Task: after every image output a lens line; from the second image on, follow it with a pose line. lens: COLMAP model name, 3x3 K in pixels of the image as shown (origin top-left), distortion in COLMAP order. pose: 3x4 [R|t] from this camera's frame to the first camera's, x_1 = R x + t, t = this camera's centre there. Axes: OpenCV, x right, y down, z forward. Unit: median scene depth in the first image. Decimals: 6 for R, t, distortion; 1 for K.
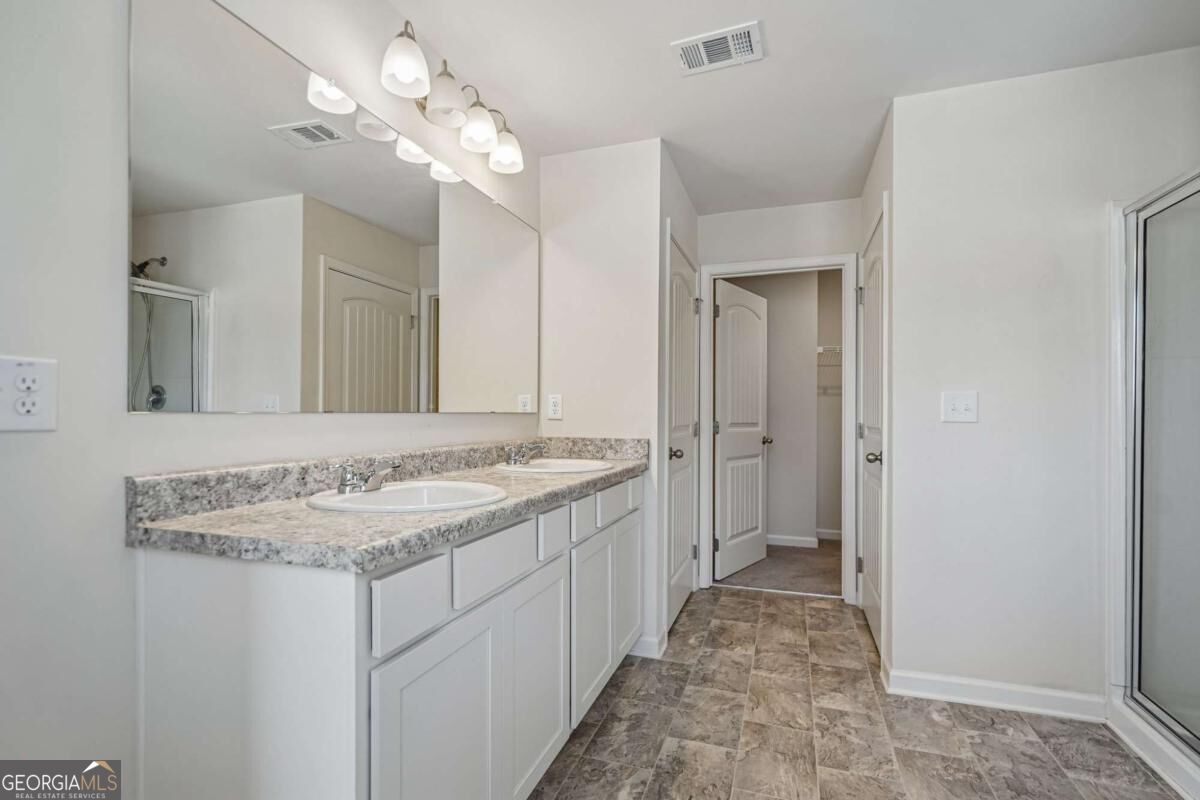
lens RADIAL K [[558.4, 0, 603.4], [0, 558.4, 412.7], [0, 0, 1]] dist [-0.003065, 0.000961]
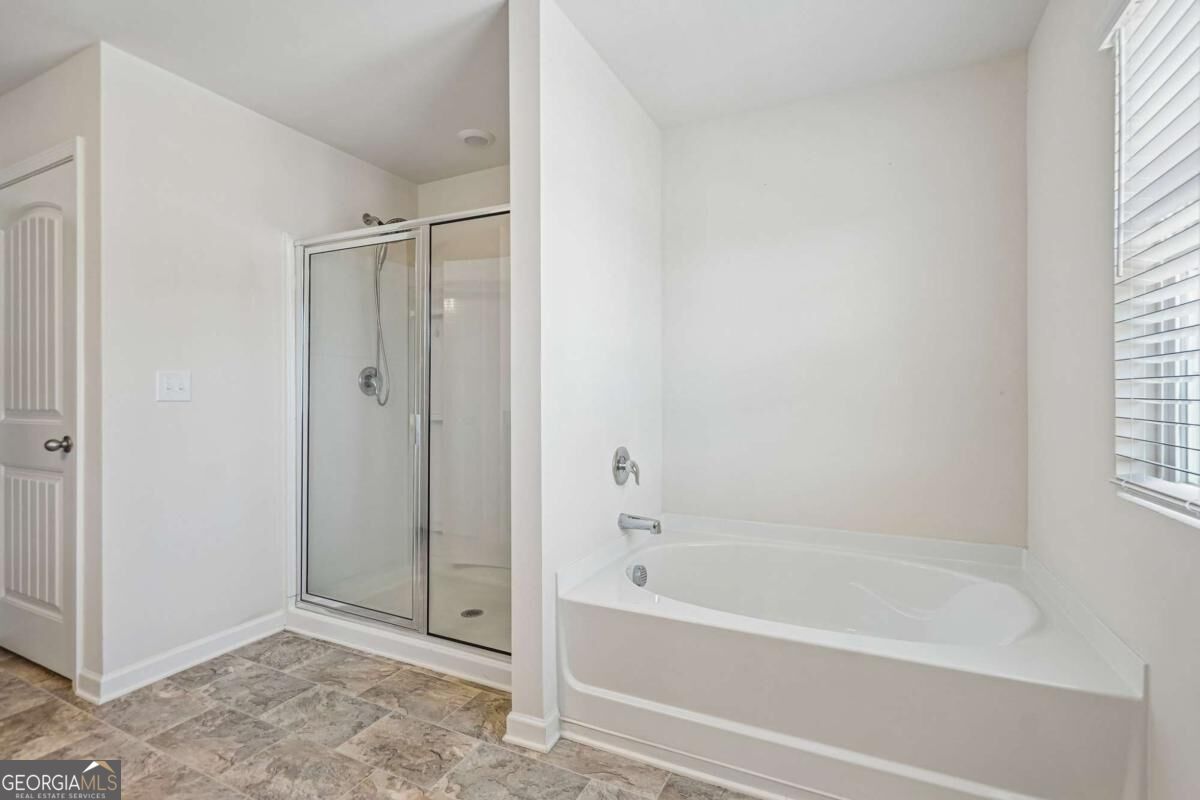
lens RADIAL K [[558.4, 0, 604.8], [0, 558.4, 396.0], [0, 0, 1]] dist [-0.003065, 0.000961]
pose [[0.106755, -0.000626, 0.994285, -0.330506], [-0.002315, 0.999997, 0.000879, 0.005270], [-0.994283, -0.002395, 0.106753, 0.111796]]
